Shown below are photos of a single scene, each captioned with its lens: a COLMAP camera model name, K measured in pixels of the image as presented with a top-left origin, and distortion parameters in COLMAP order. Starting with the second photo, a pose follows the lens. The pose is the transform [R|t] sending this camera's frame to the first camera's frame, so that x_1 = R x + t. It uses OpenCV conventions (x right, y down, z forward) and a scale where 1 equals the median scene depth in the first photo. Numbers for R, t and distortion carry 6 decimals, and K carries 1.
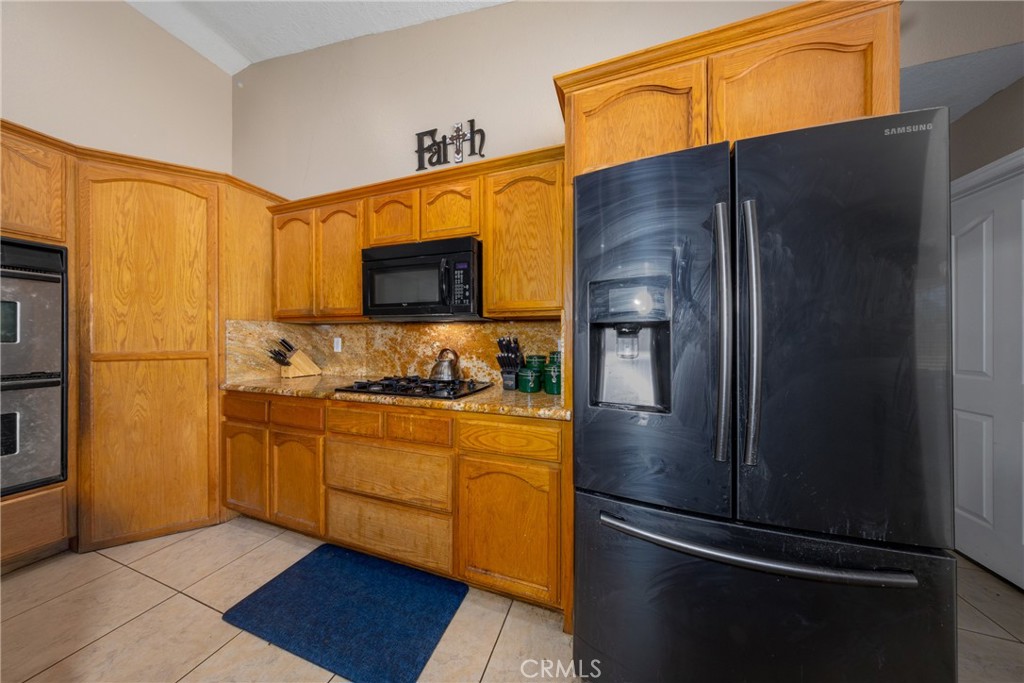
lens RADIAL K [[299.4, 0, 514.7], [0, 299.4, 341.1], [0, 0, 1]] dist [-0.002710, 0.000076]
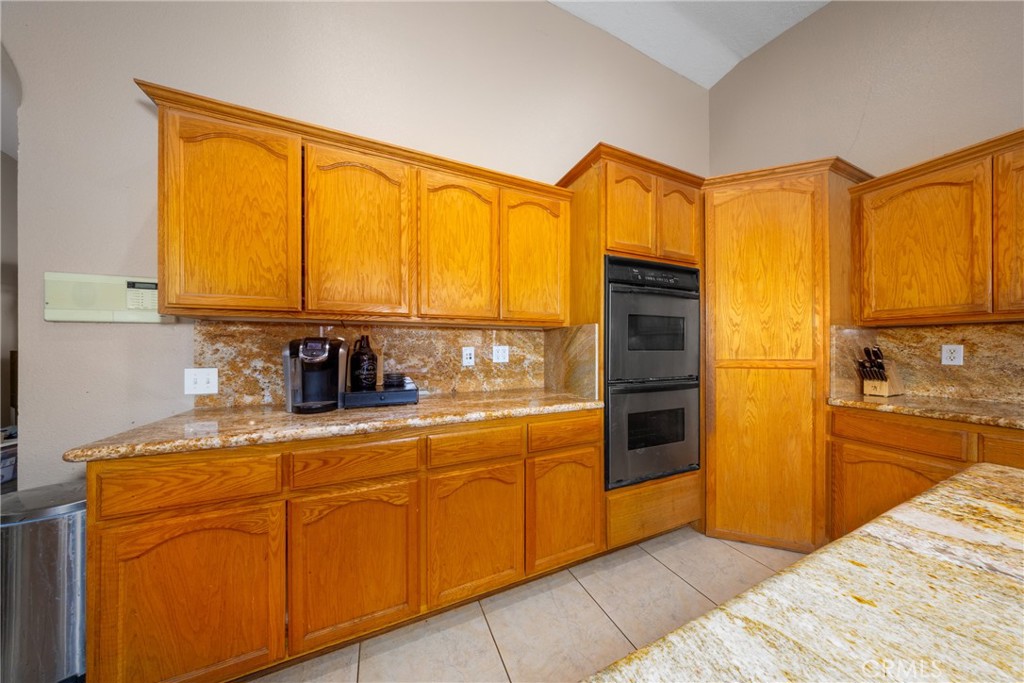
lens RADIAL K [[299.4, 0, 510.6], [0, 299.4, 348.2], [0, 0, 1]] dist [-0.002710, 0.000076]
pose [[0.687830, 0.000174, -0.725872, -0.997790], [-0.000968, 0.999999, -0.000677, -0.002164], [0.725872, 0.001169, 0.687829, -0.285885]]
